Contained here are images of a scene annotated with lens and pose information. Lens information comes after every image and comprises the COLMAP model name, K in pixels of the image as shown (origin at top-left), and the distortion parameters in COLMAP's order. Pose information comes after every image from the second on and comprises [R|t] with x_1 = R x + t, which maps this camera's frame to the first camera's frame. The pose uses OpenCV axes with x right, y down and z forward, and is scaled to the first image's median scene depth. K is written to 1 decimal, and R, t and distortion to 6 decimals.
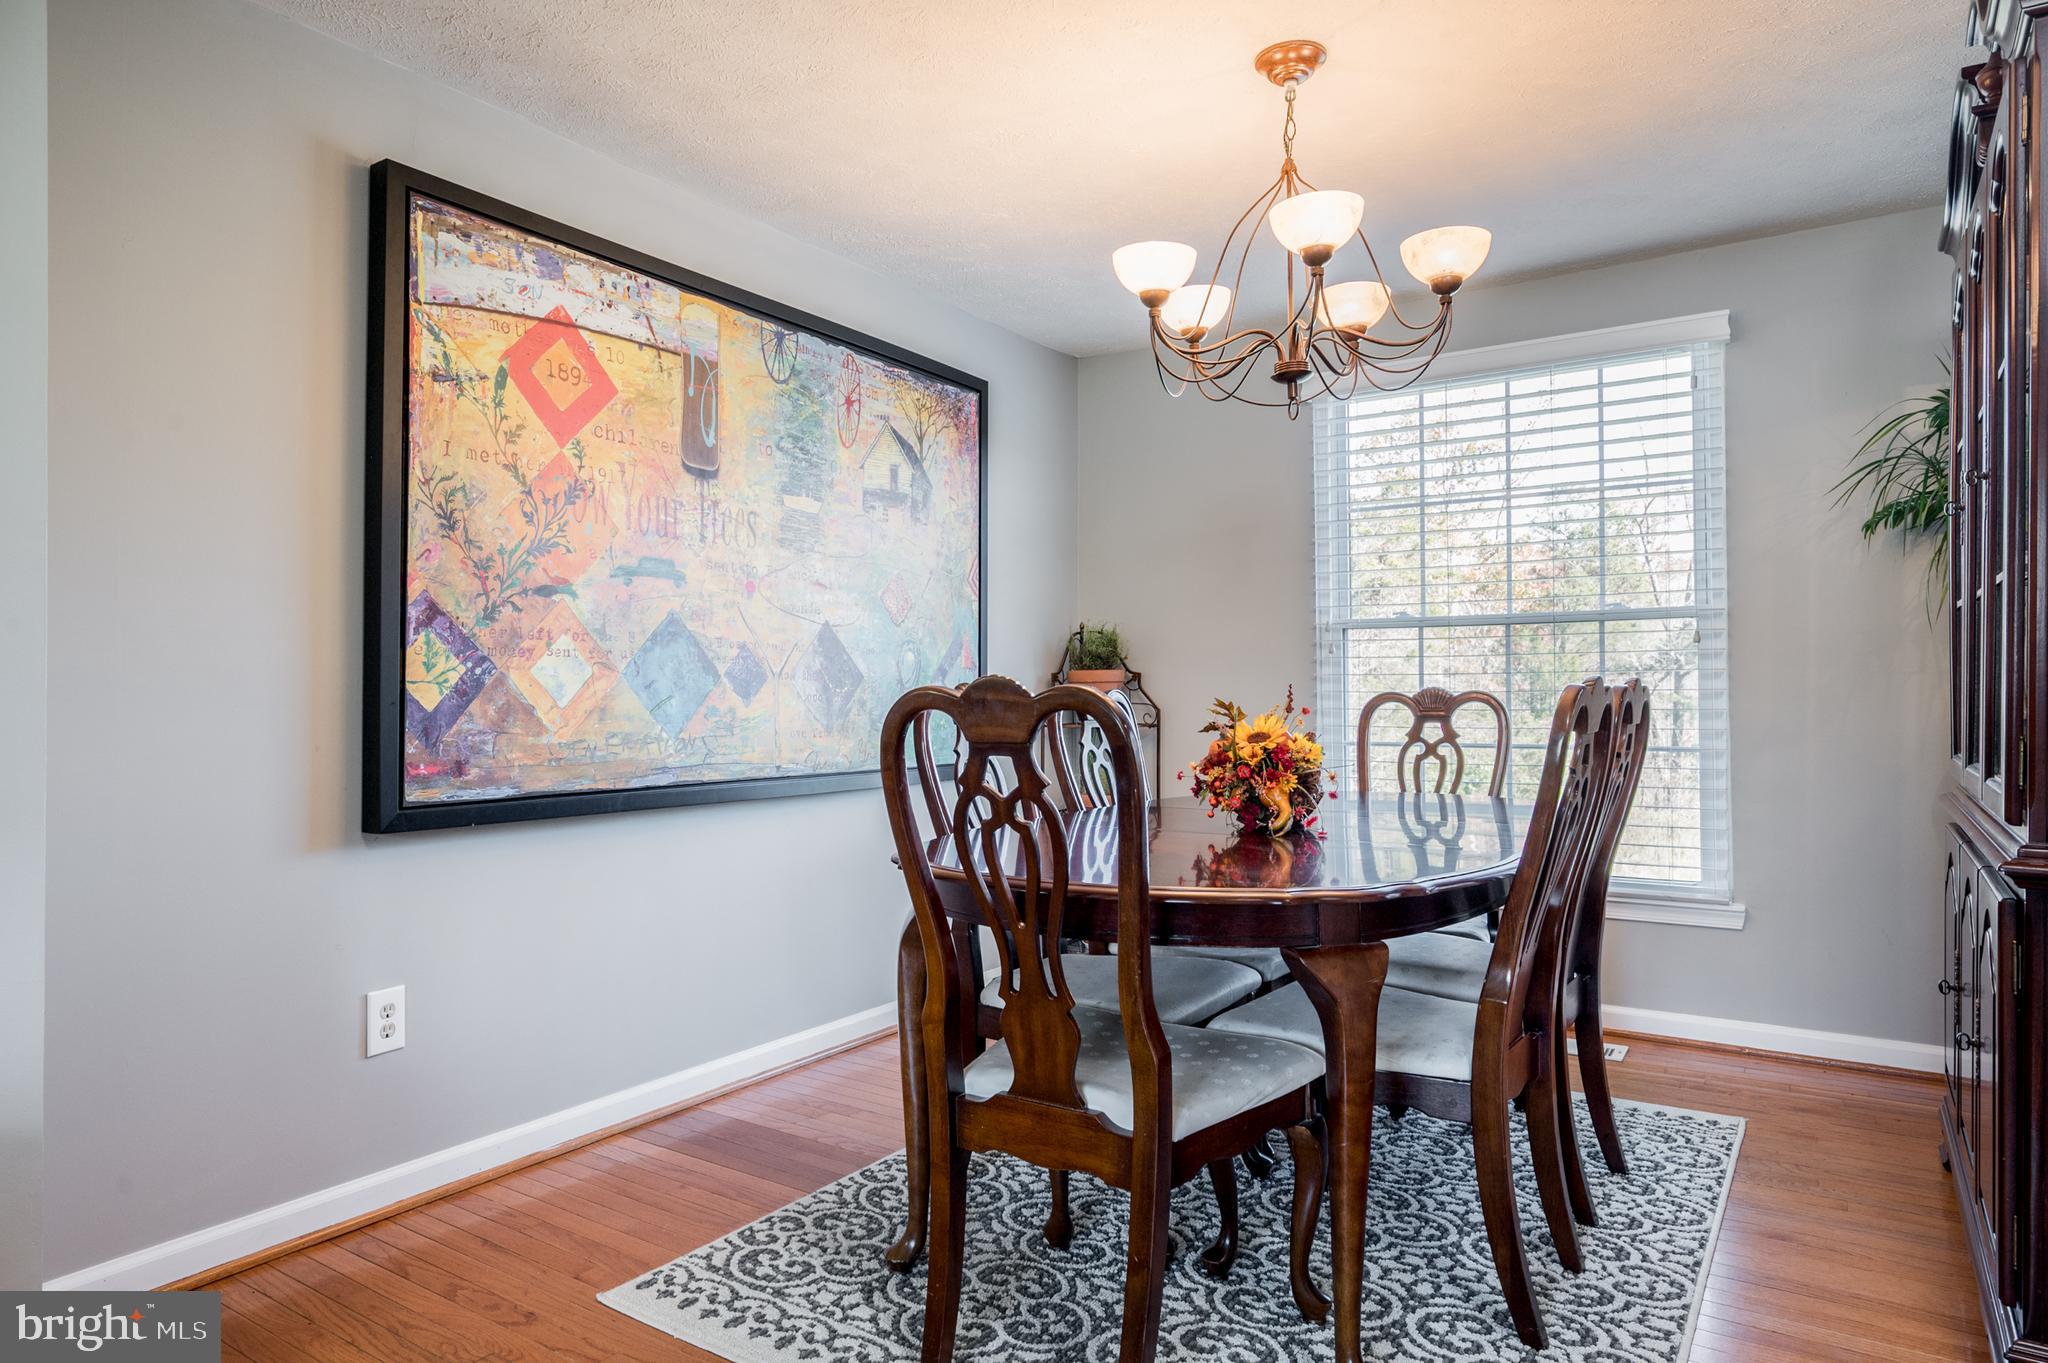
lens RADIAL K [[1234.8, 0, 972.7], [0, 1234.8, 675.8], [0, 0, 1]] dist [0.000333, -0.005444]
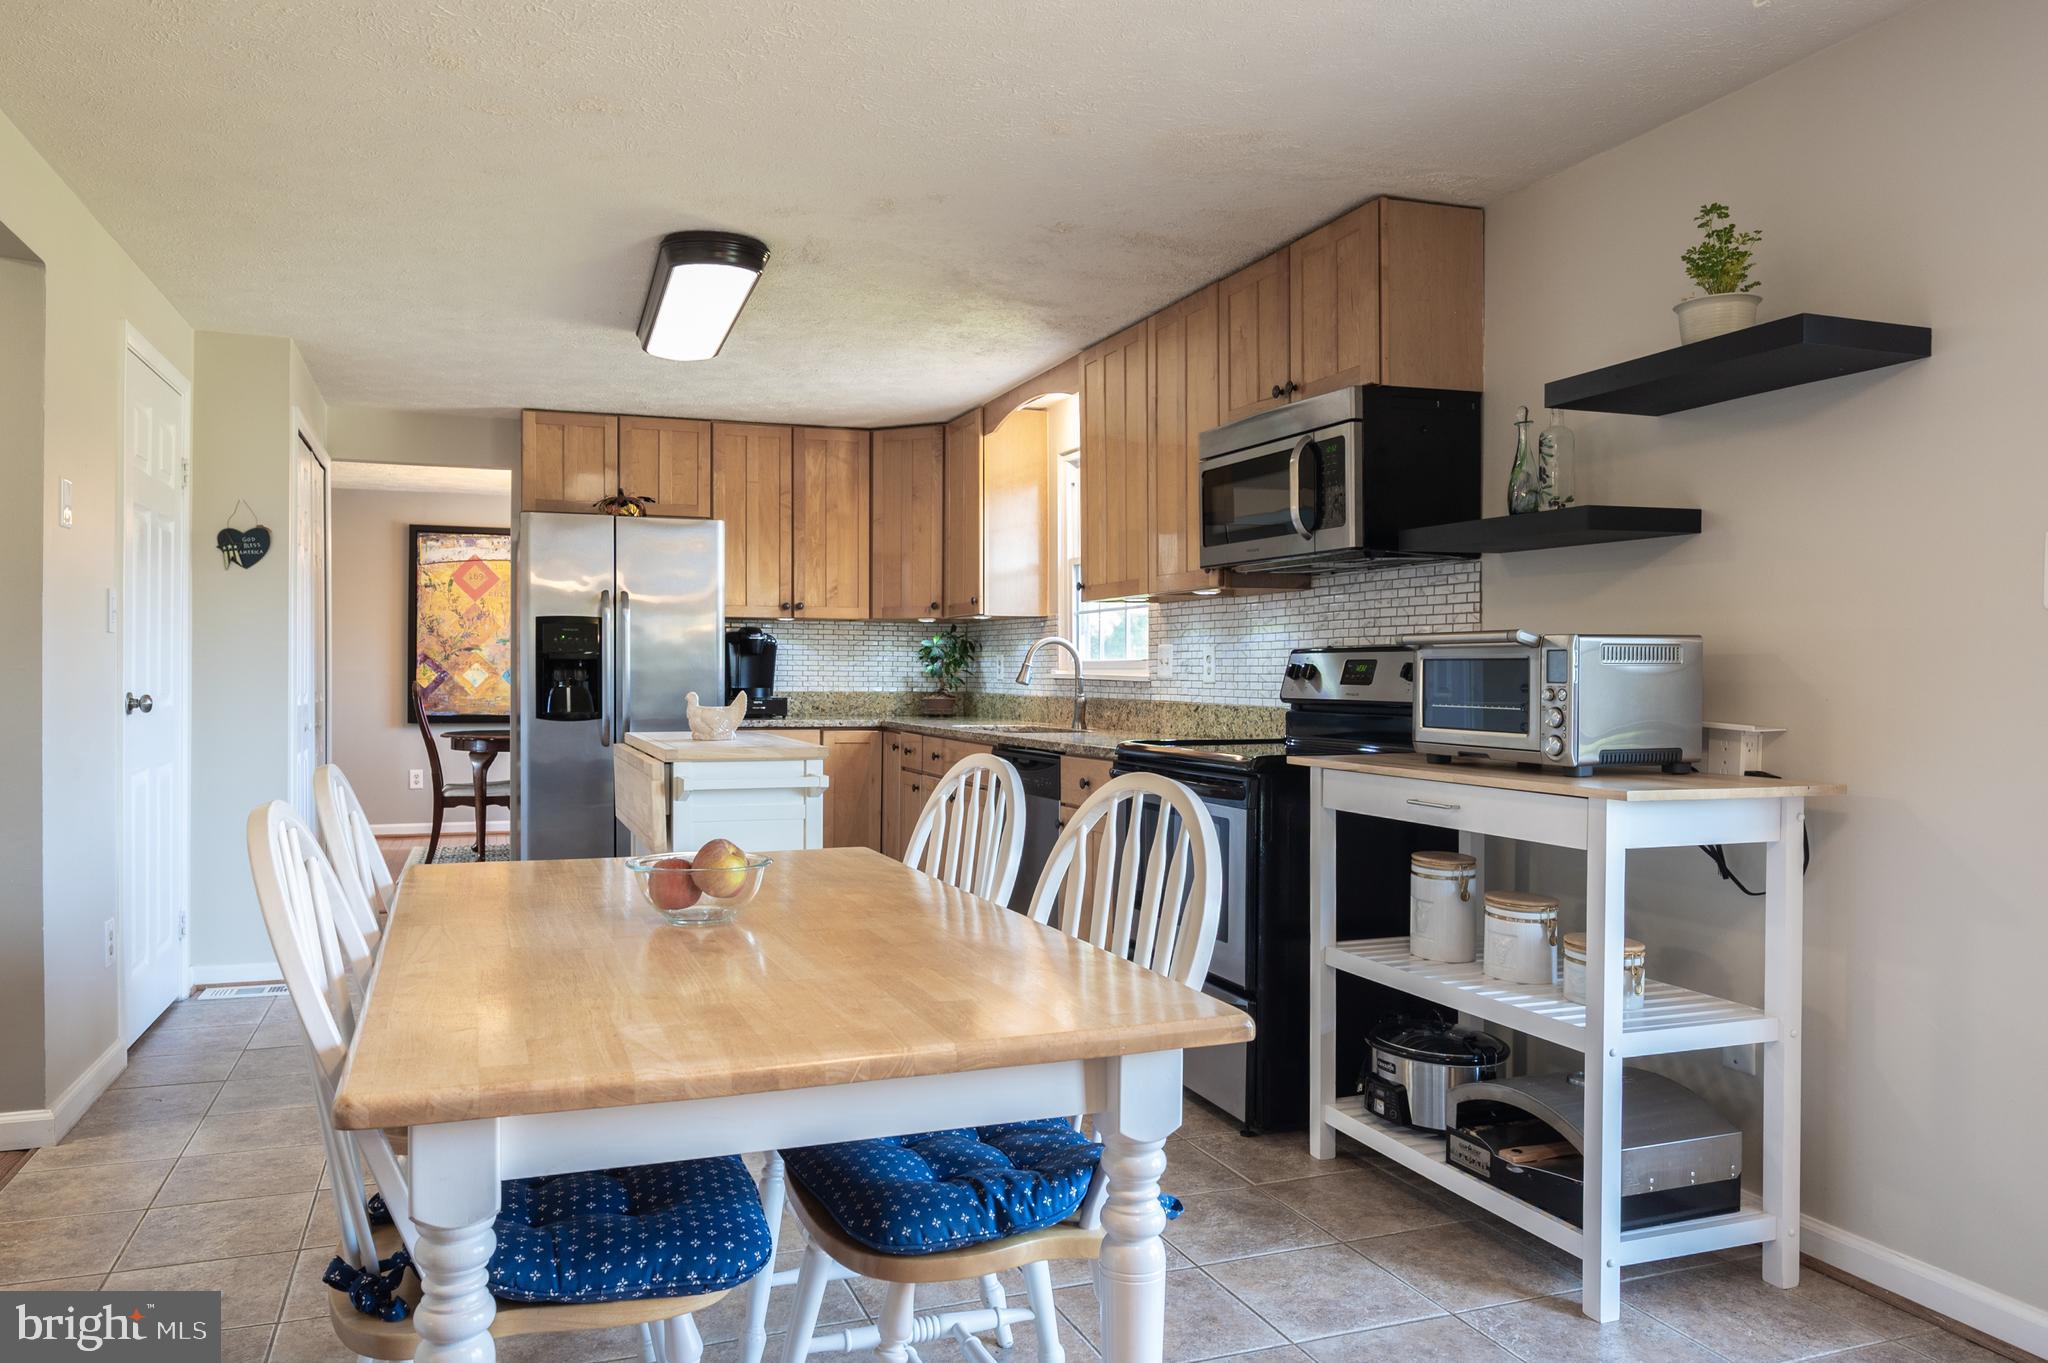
lens RADIAL K [[1396.2, 0, 974.5], [0, 1396.2, 693.5], [0, 0, 1]] dist [-0.011479, -0.001815]
pose [[0.821263, 0.015235, -0.570347, 2.624851], [-0.000727, 0.999671, 0.025656, -0.048056], [0.570550, -0.020656, 0.821003, -1.112272]]
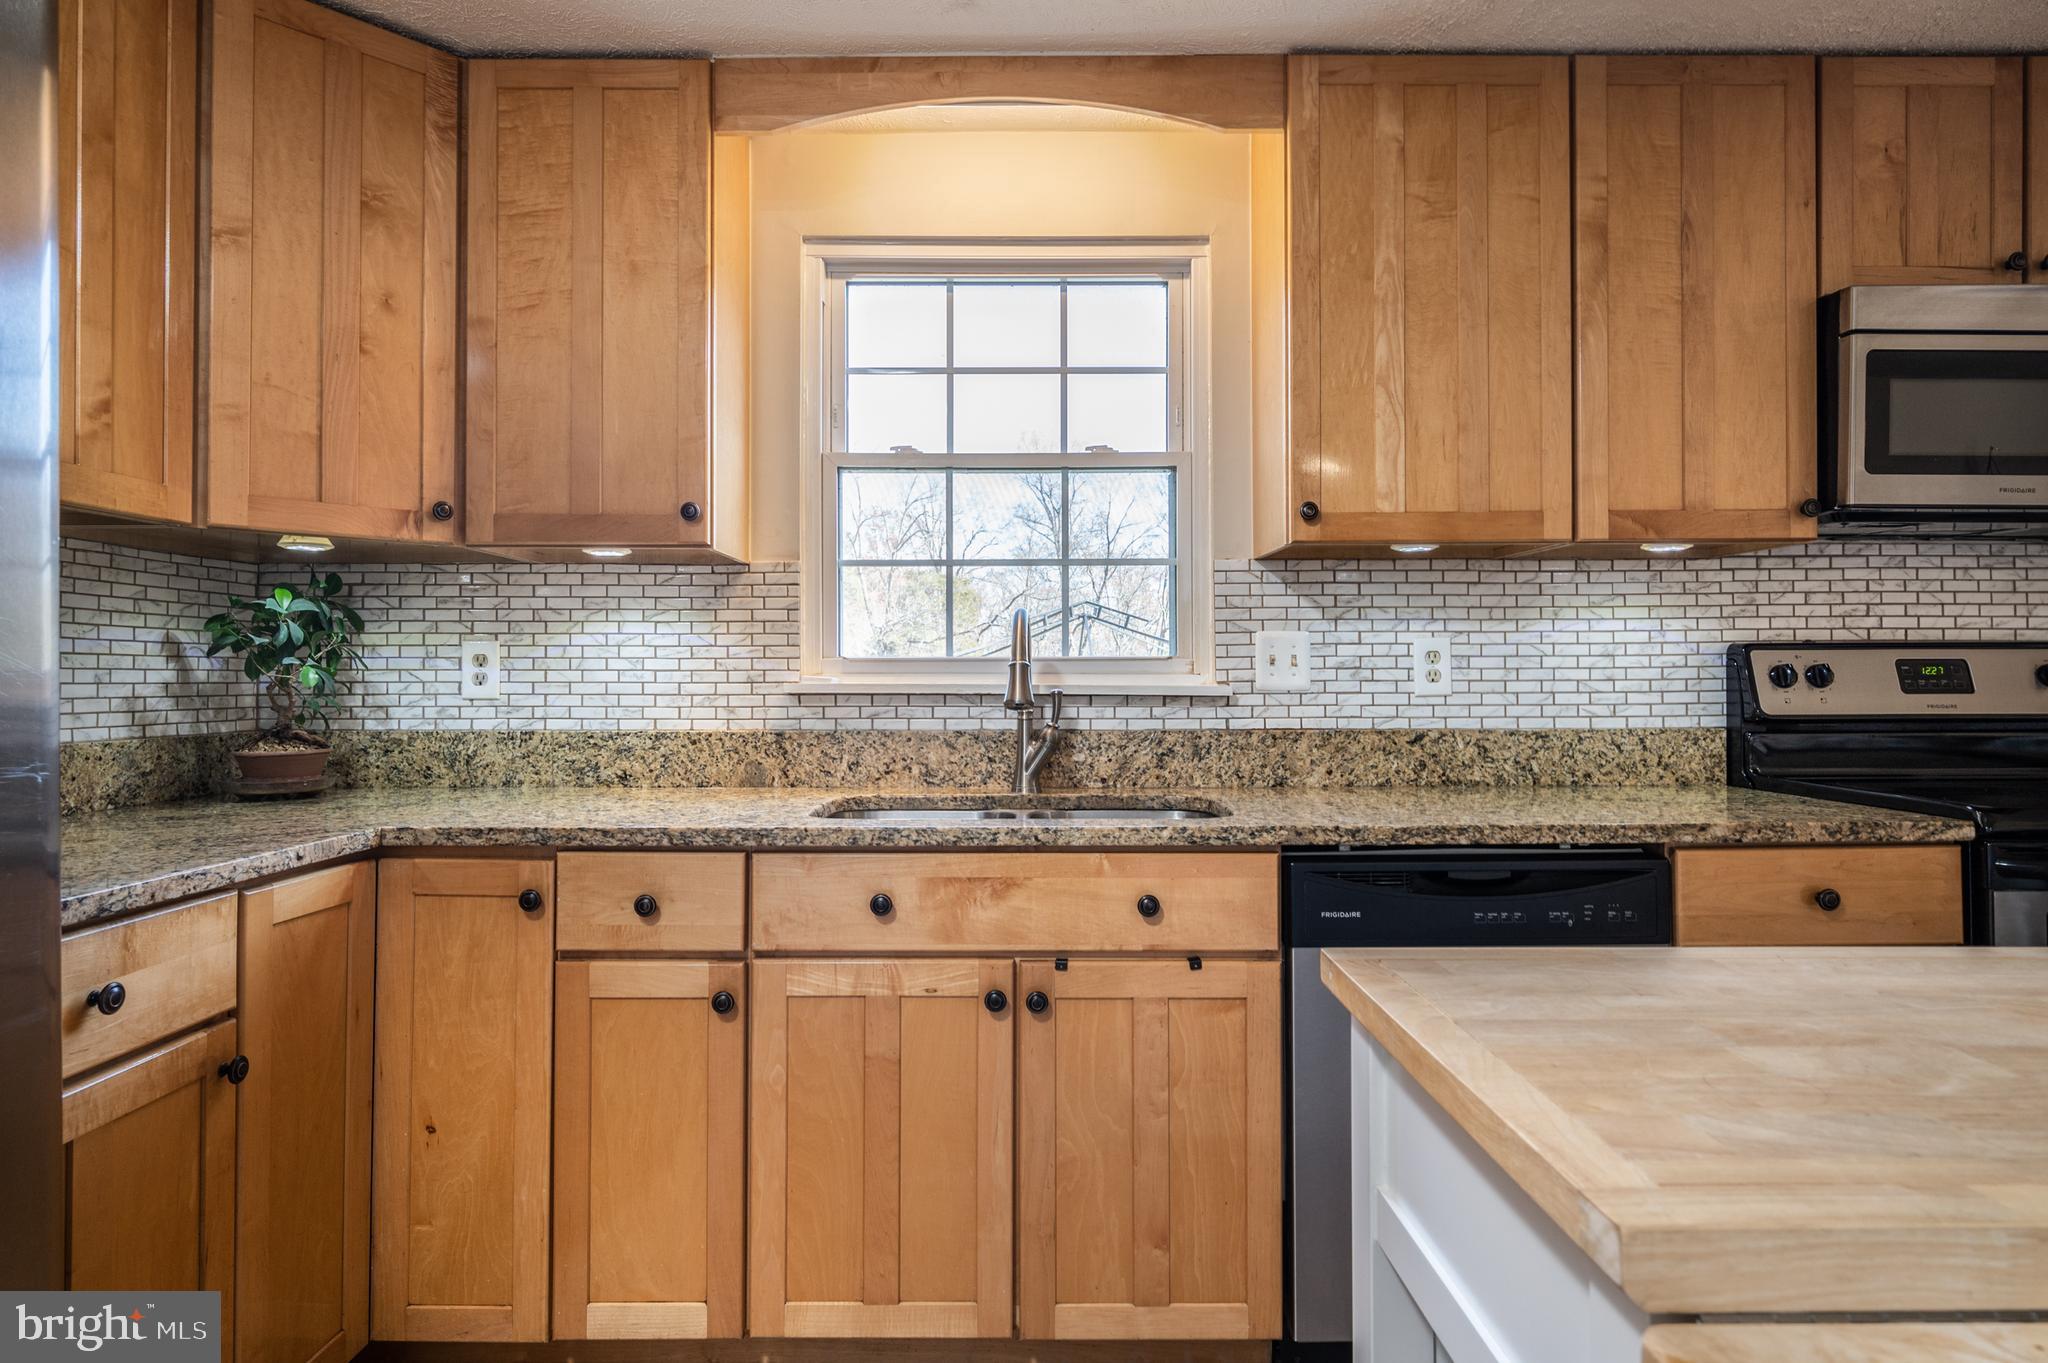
lens RADIAL K [[1113.5, 0, 1034.6], [0, 1113.5, 658.0], [0, 0, 1]] dist [-0.000712, 0.000661]
pose [[0.813265, 0.010464, 0.581800, 1.080188], [-0.006550, 0.999940, -0.008829, -0.035552], [-0.581857, 0.003370, 0.813284, 0.001074]]
